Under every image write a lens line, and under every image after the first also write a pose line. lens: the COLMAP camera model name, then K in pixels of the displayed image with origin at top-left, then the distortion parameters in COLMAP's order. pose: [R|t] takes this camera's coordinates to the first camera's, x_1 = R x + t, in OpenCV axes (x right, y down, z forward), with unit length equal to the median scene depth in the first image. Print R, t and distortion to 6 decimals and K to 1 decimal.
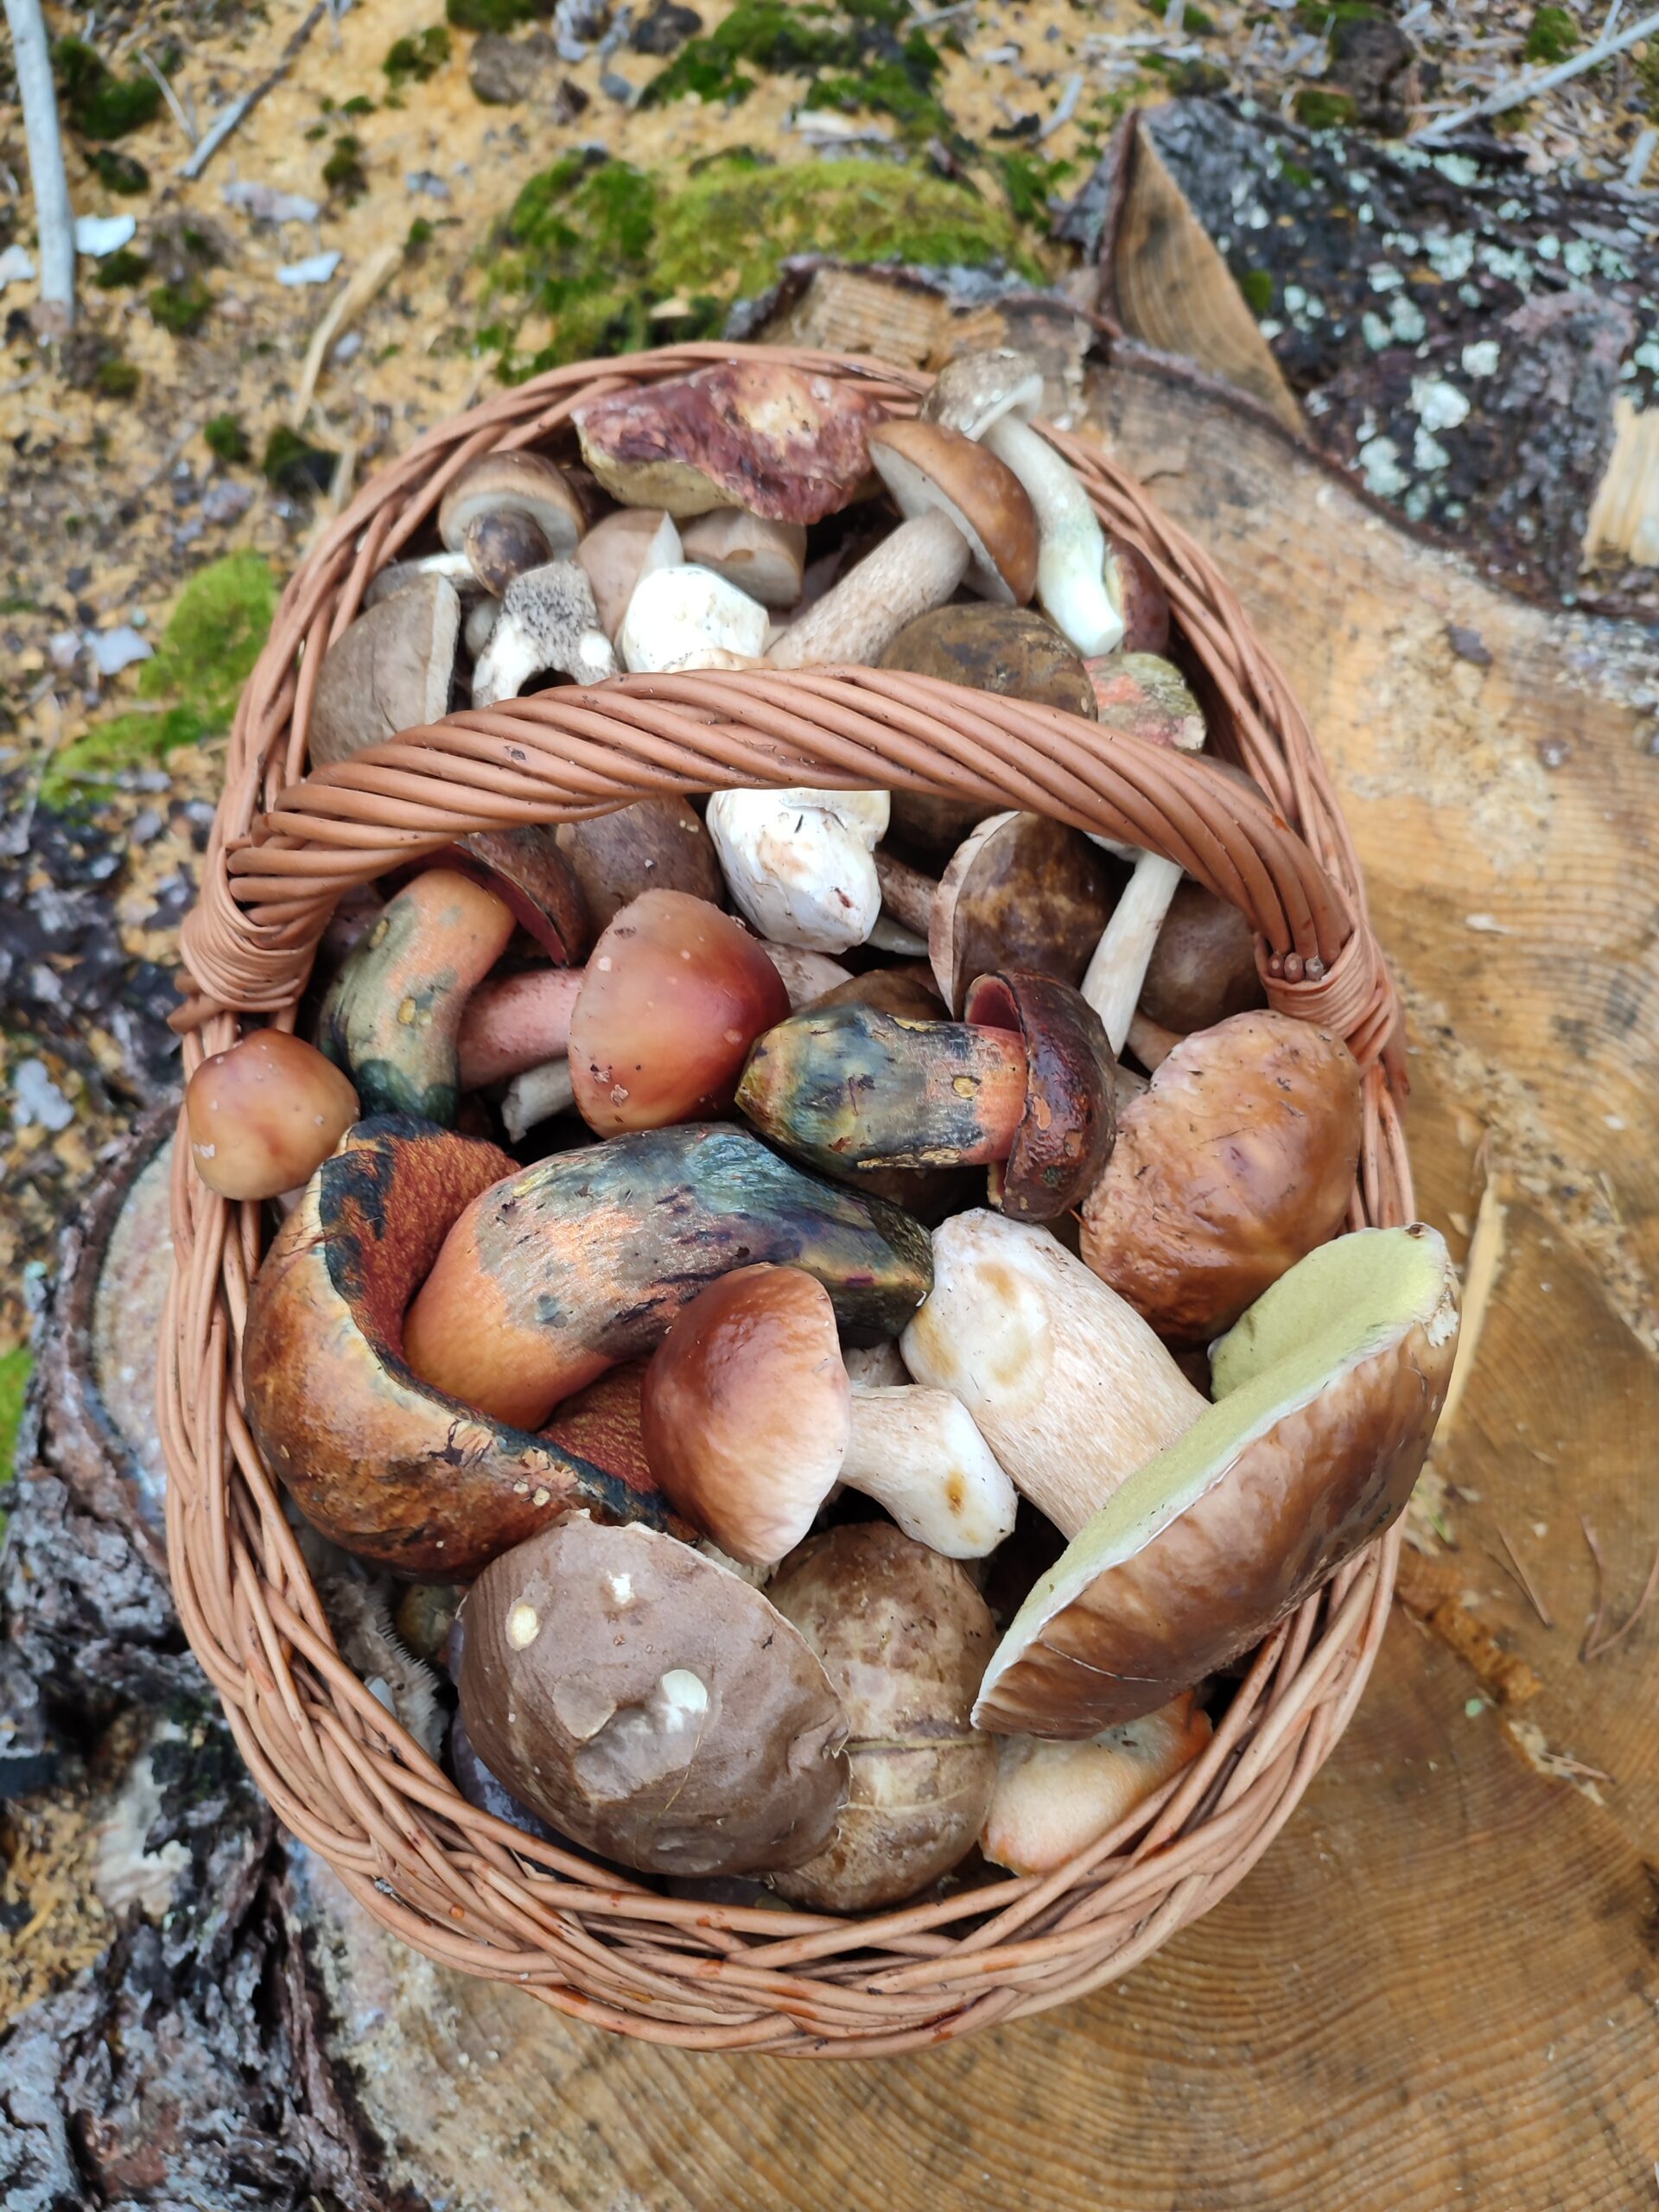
lens RADIAL K [[1587.5, 0, 830.0], [0, 1587.5, 1099.3], [0, 0, 1]] dist [-0.006237, -0.005074]
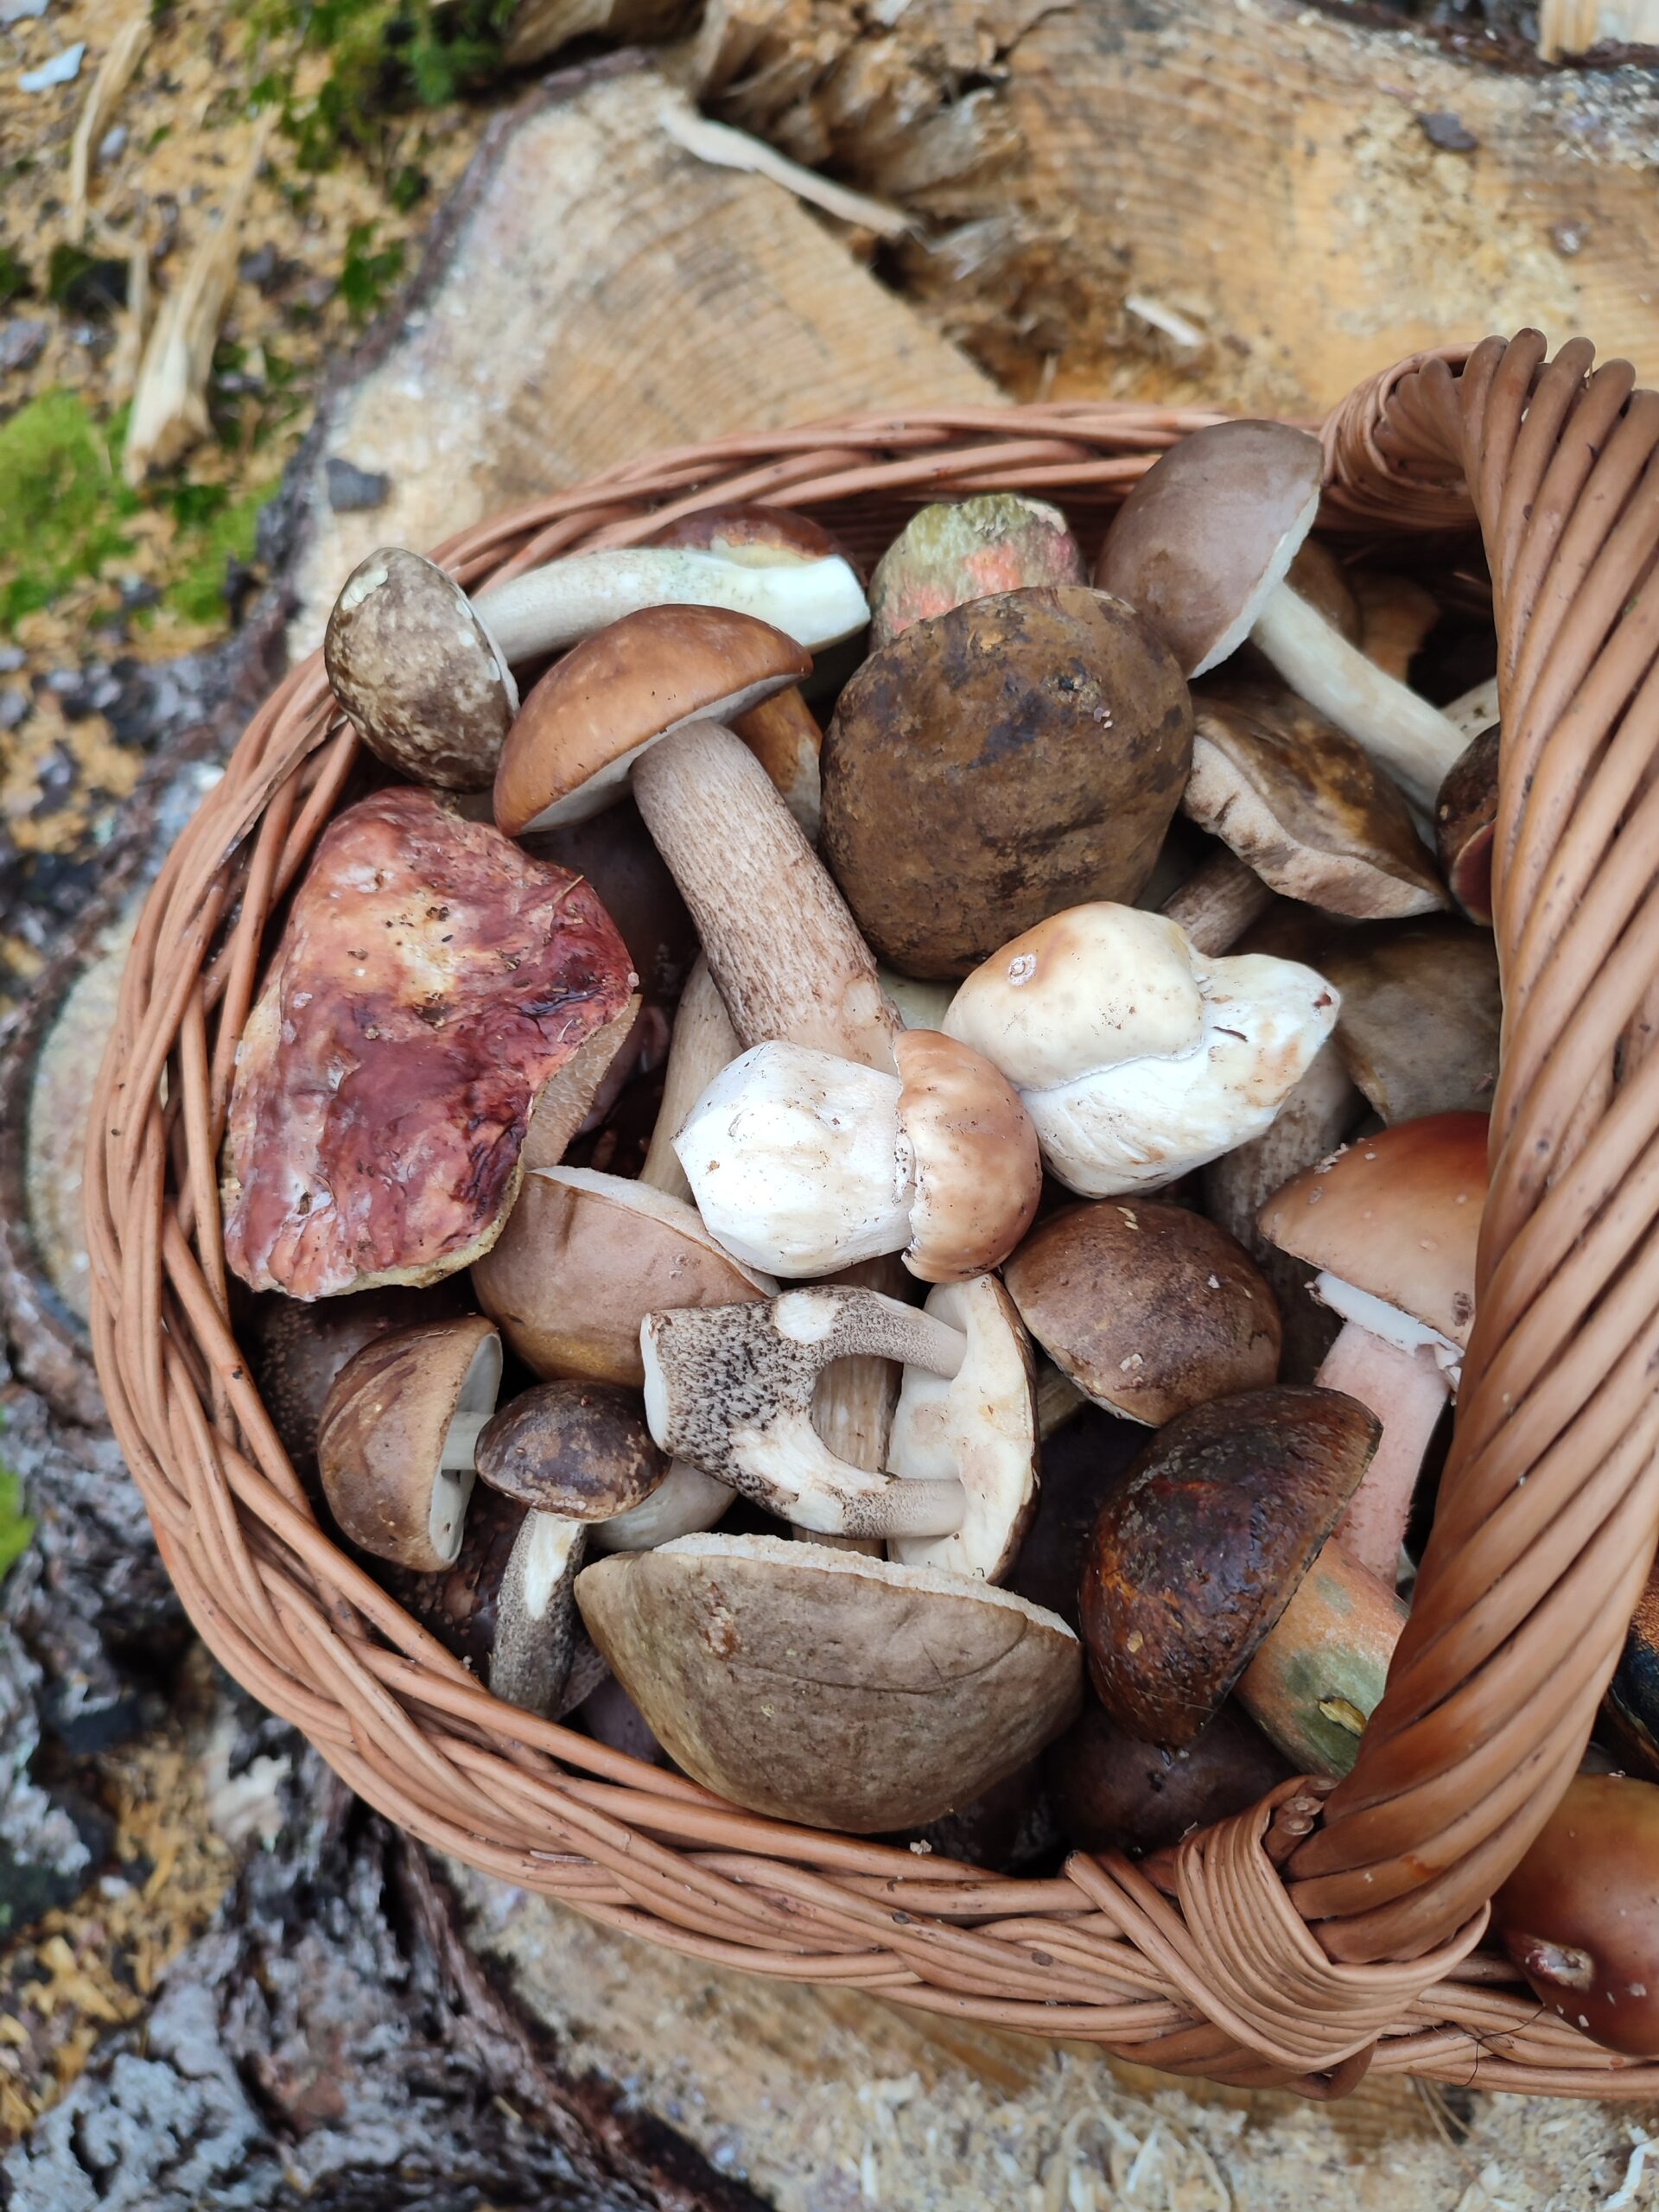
lens RADIAL K [[1597.9, 0, 826.1], [0, 1597.9, 1097.0], [0, 0, 1]] dist [-0.017060, 0.001828]
pose [[0.978799, -0.203525, -0.023013, -0.005314], [0.204780, 0.974681, 0.089790, 0.070196], [0.004156, -0.092599, 0.995695, 0.111497]]
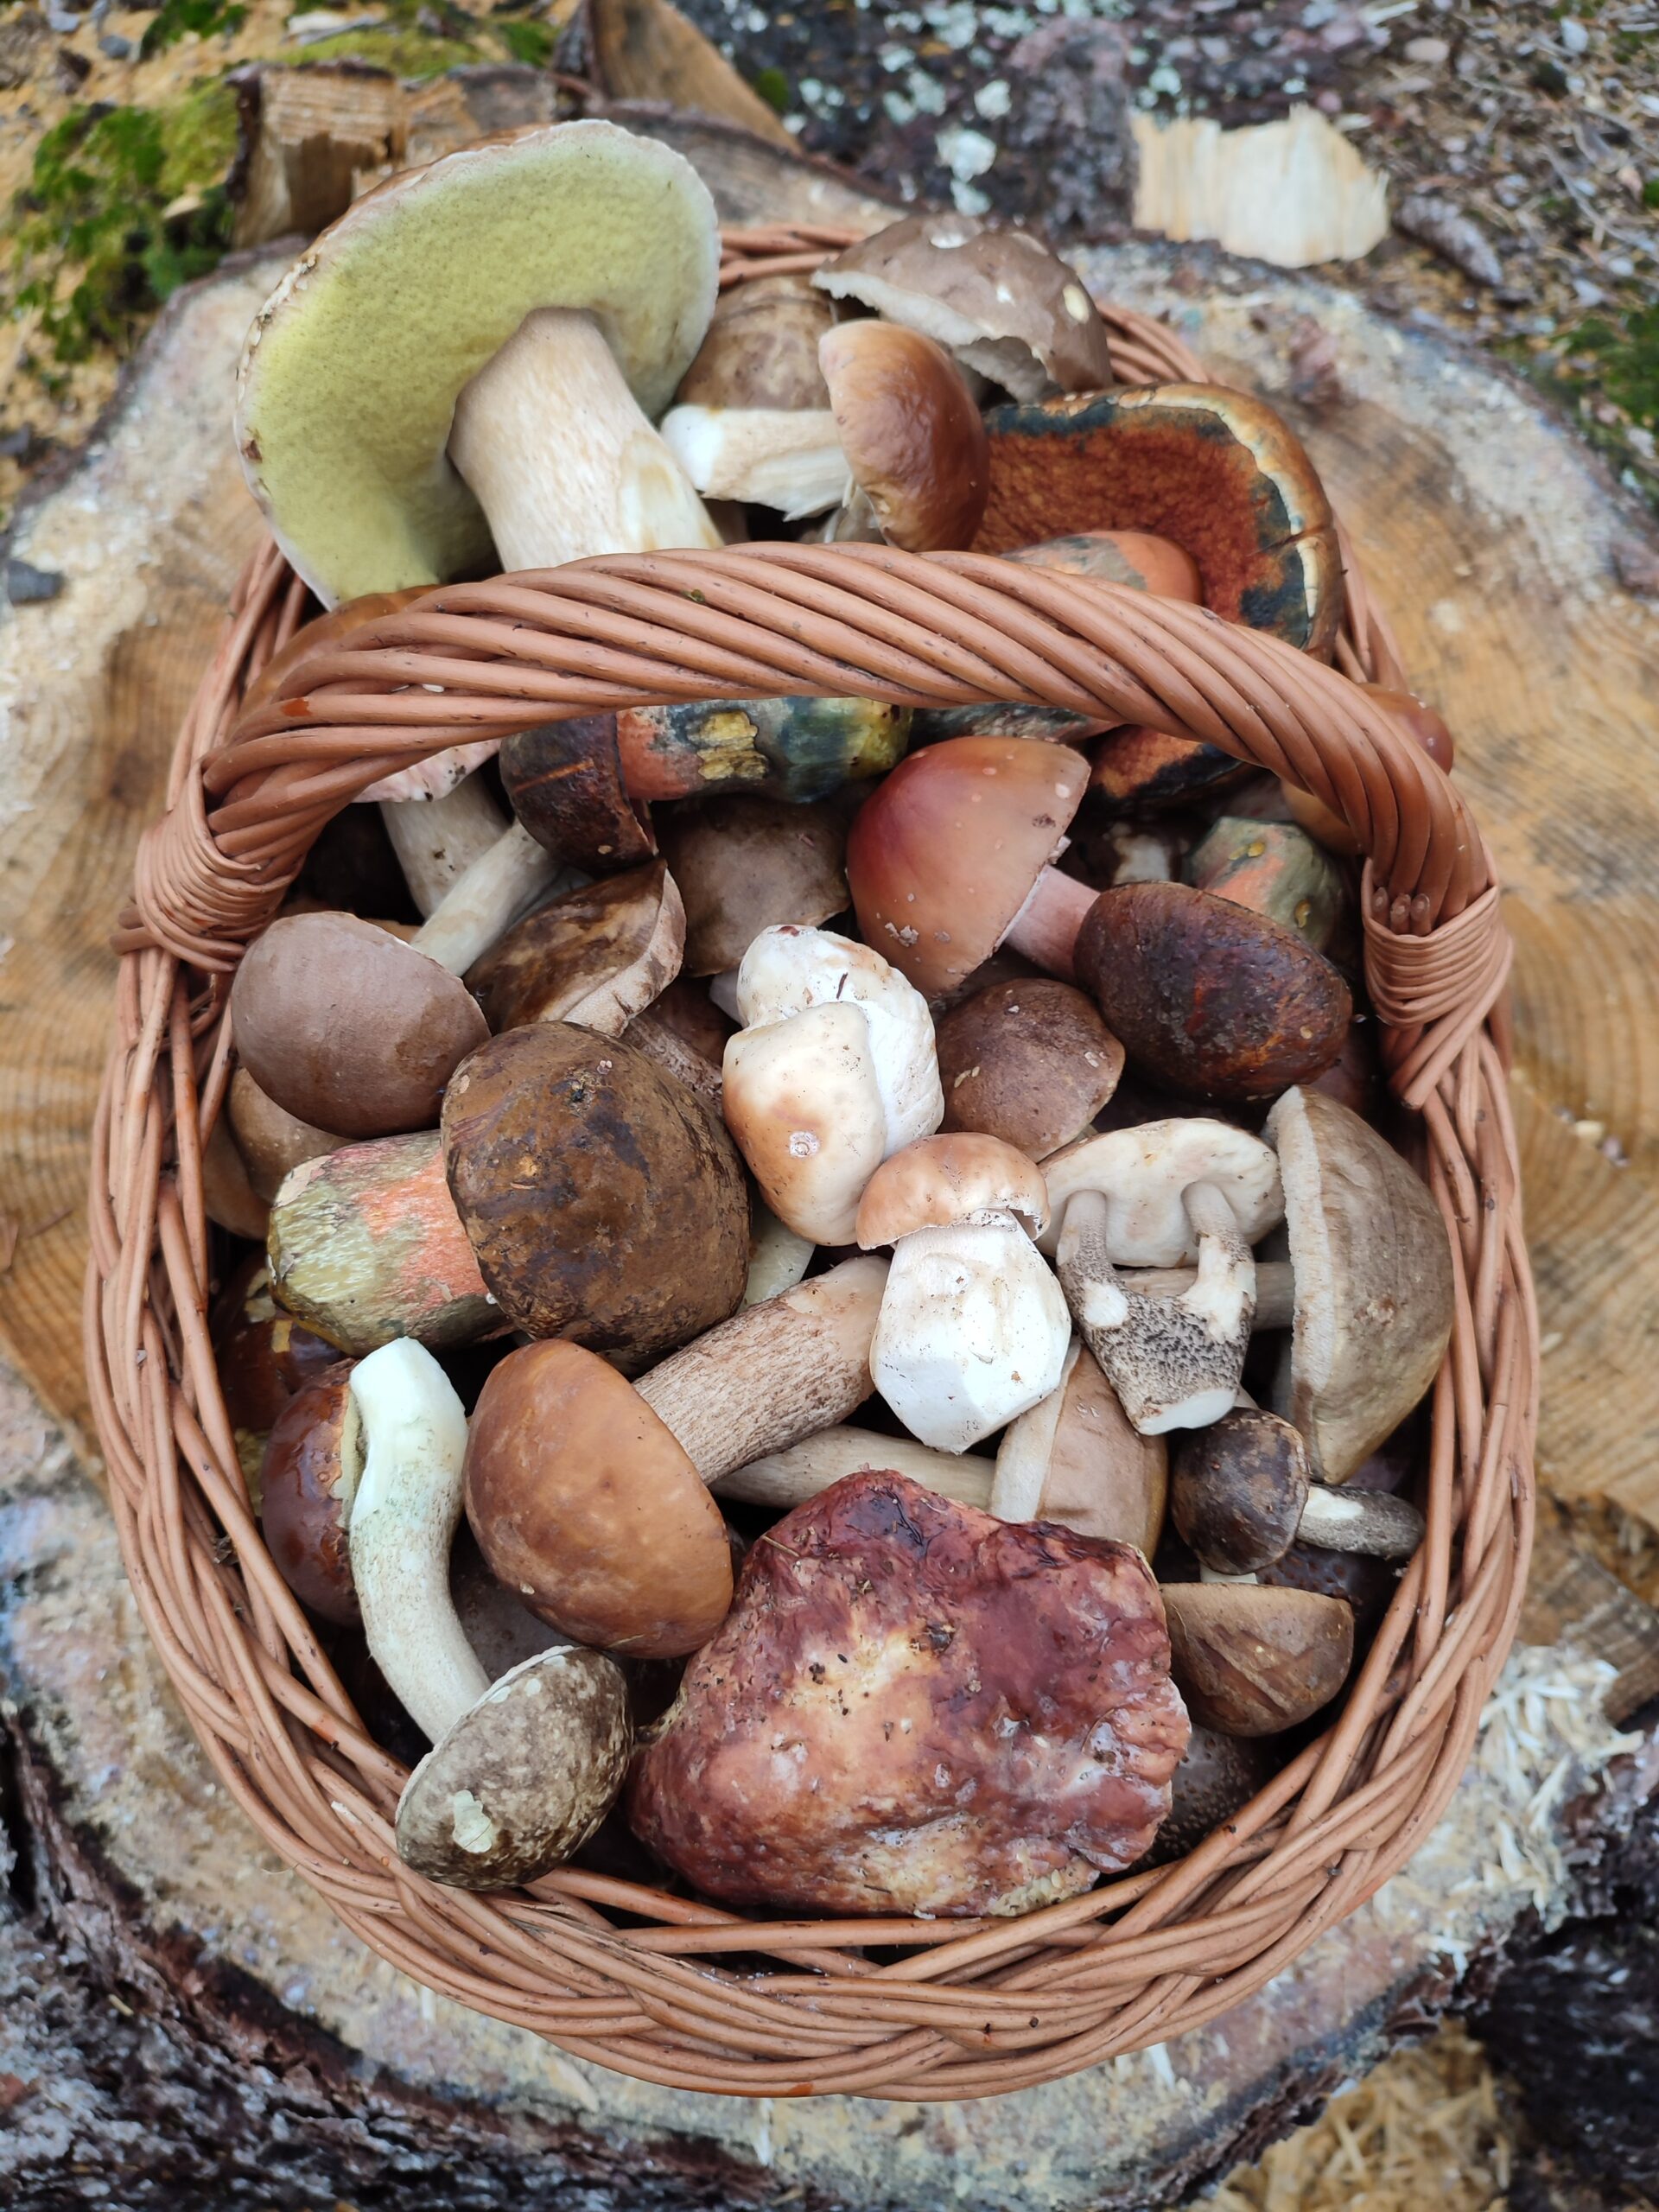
lens RADIAL K [[1599.1, 0, 826.1], [0, 1599.1, 1115.9], [0, 0, 1]] dist [-0.012220, -0.004670]
pose [[0.968206, -0.241463, 0.065365, 0.113596], [0.242598, 0.970076, -0.009906, 0.210190], [-0.061017, 0.025449, 0.997812, 0.000138]]
